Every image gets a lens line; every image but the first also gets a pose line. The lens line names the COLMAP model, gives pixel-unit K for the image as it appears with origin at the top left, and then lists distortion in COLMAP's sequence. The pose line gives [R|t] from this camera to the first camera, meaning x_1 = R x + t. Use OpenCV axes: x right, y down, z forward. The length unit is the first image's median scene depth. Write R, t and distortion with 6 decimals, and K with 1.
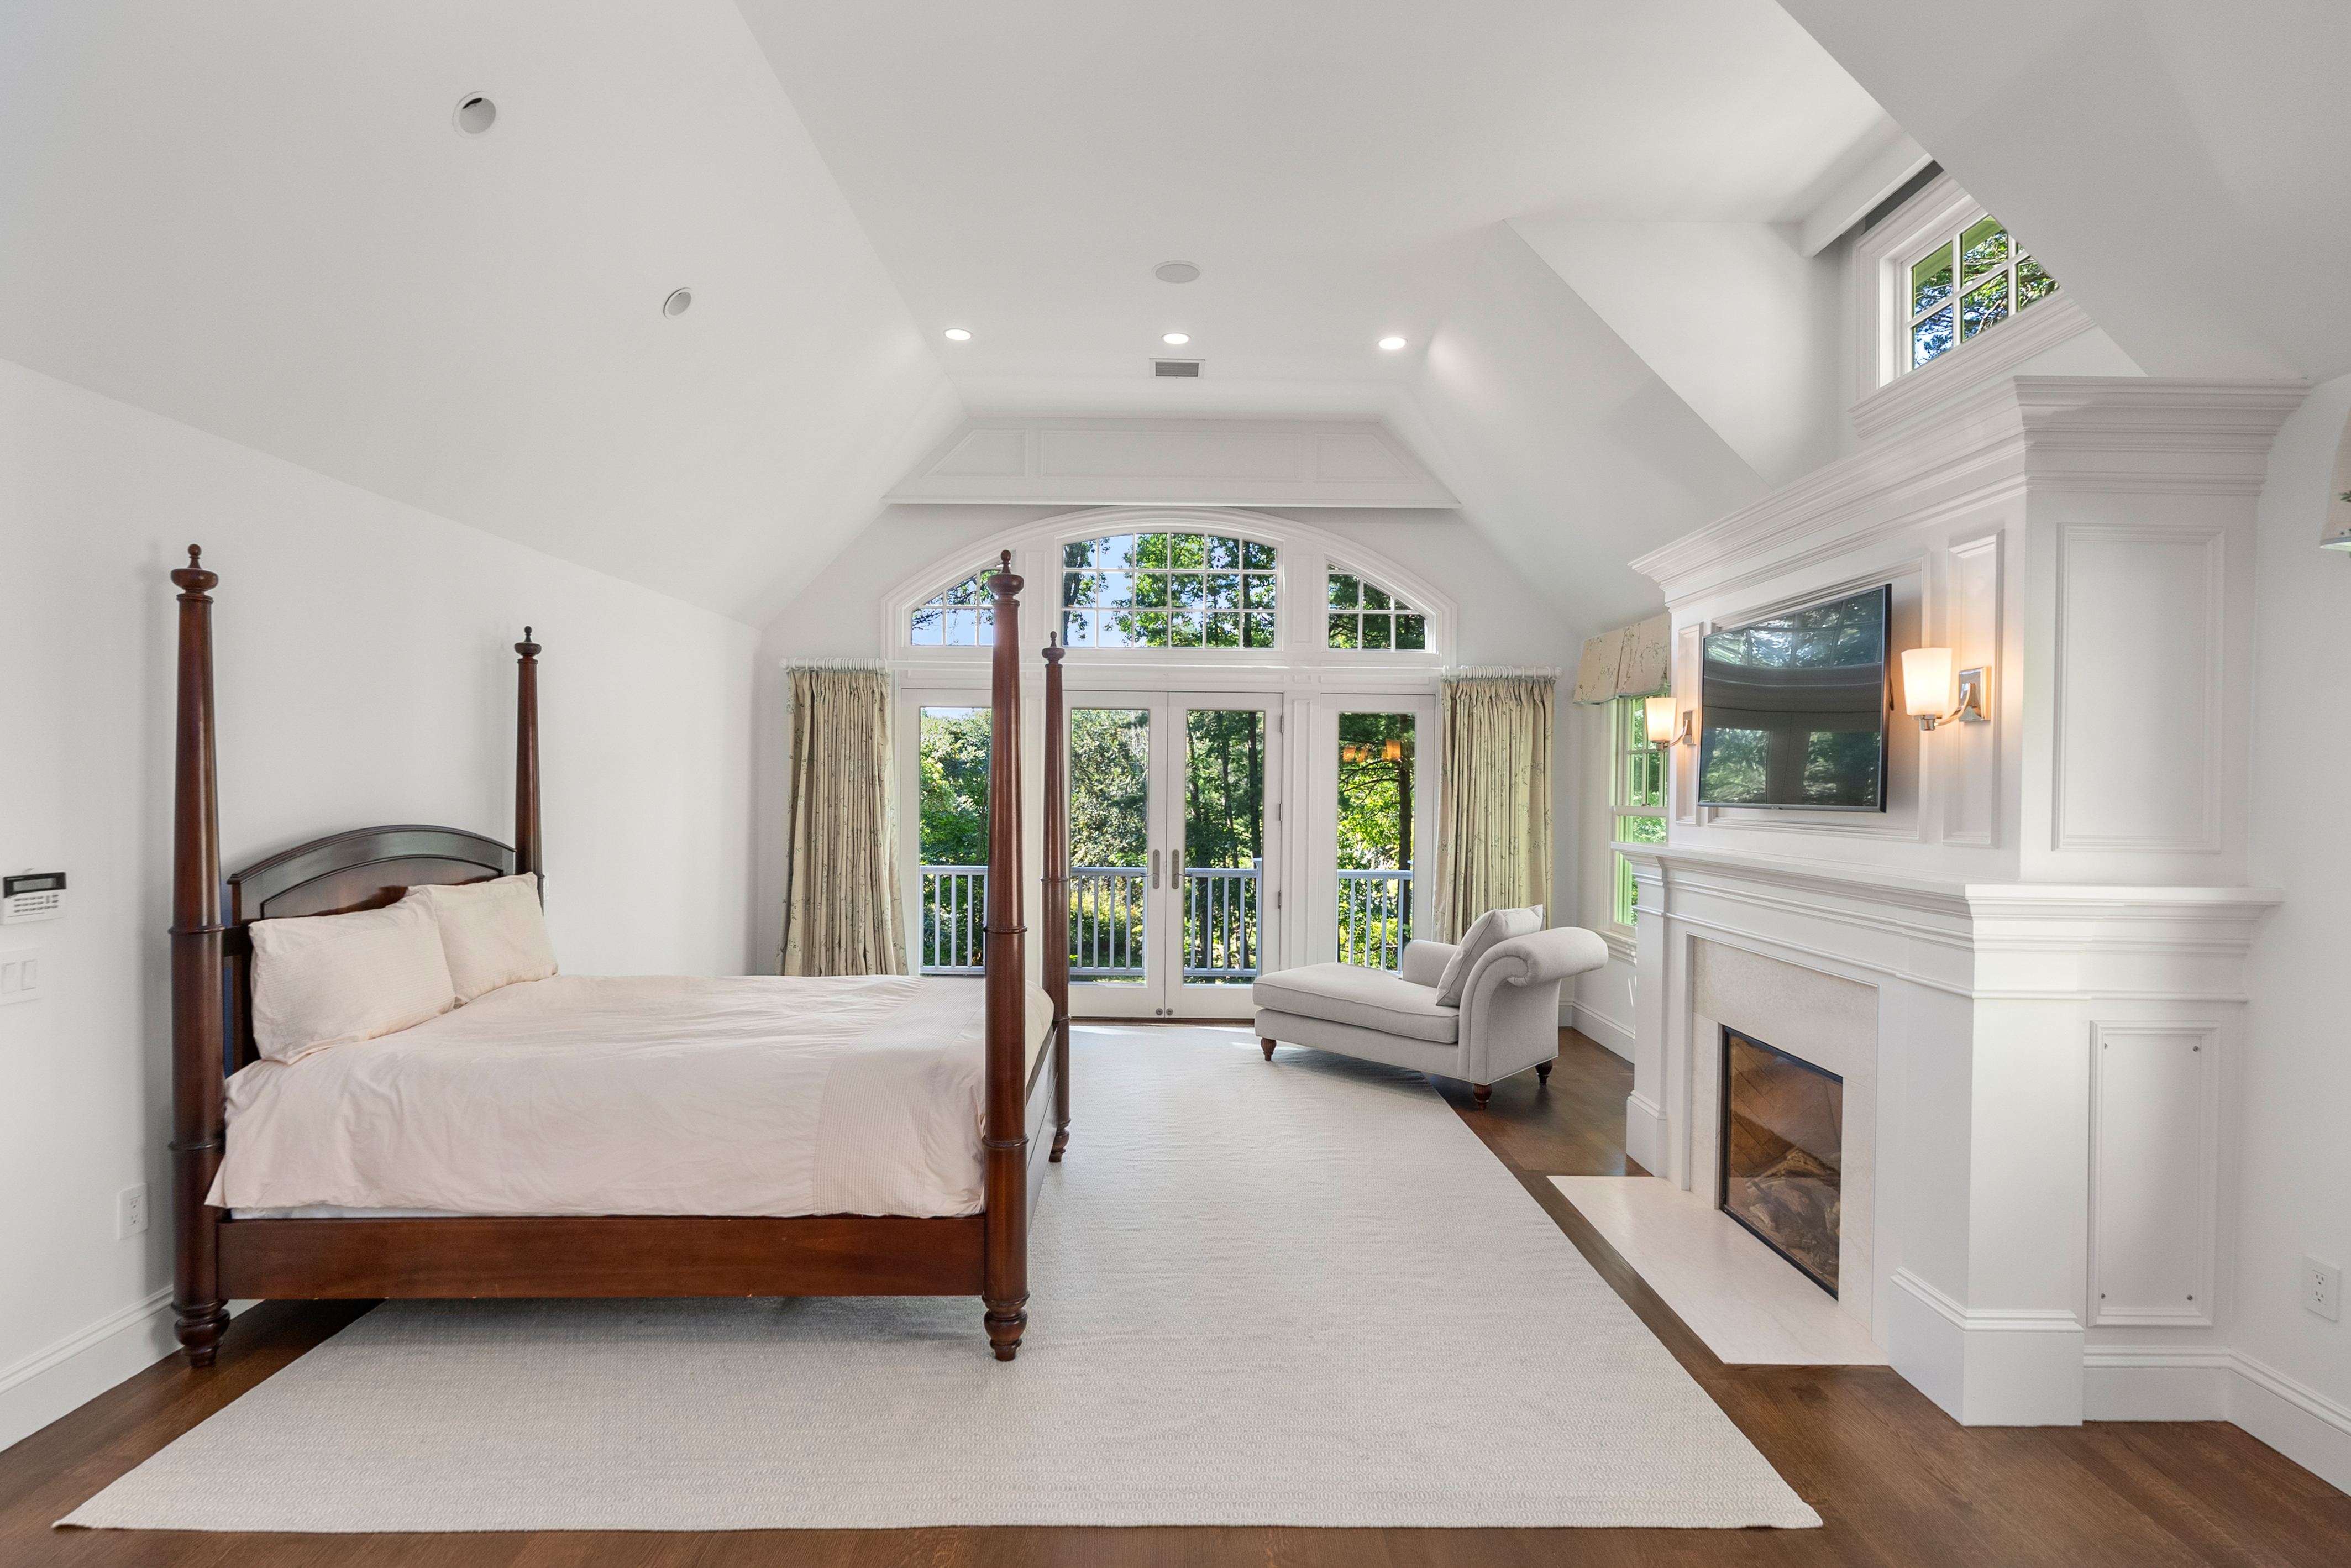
lens RADIAL K [[1146.7, 0, 1176.9], [0, 1146.7, 791.0], [0, 0, 1]] dist [0.017432, -0.000274]
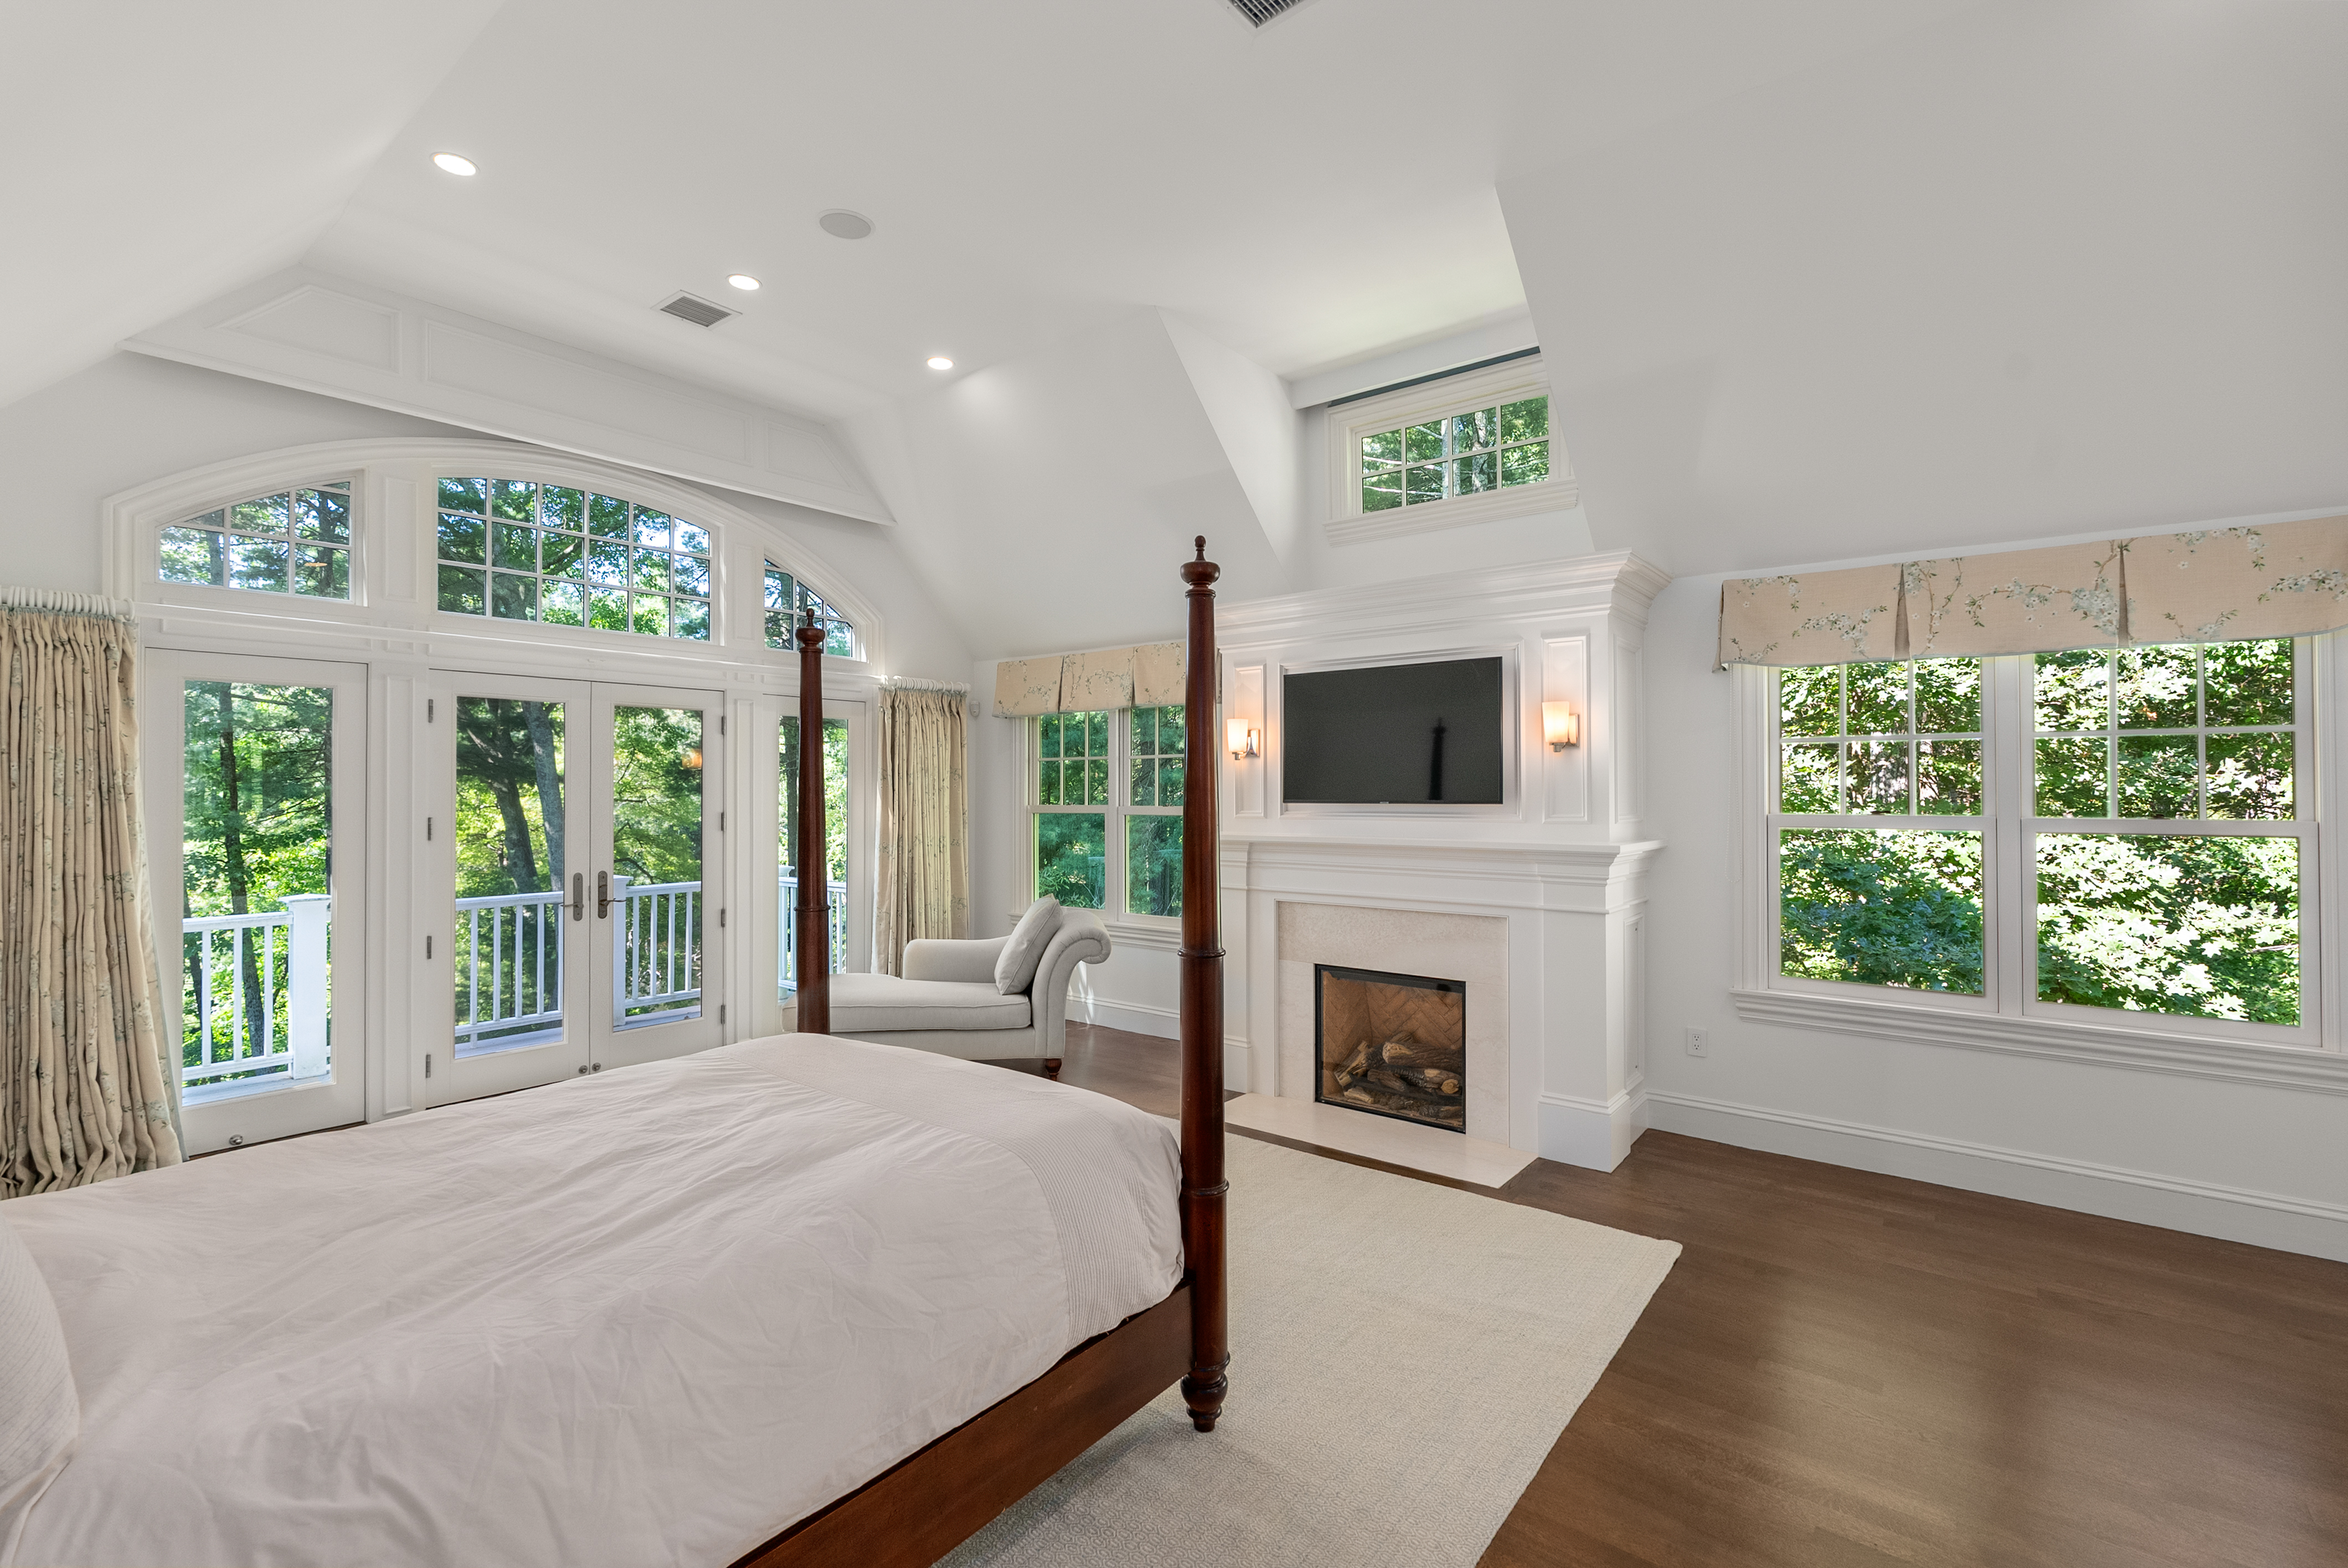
lens RADIAL K [[1034.0, 0, 1172.5], [0, 1034.0, 777.6], [0, 0, 1]] dist [0.008234, -0.000209]
pose [[0.634622, -0.003577, 0.772814, -0.336961], [0.014424, 0.999870, -0.007217, -0.005677], [-0.772688, 0.015727, 0.634591, 0.210717]]
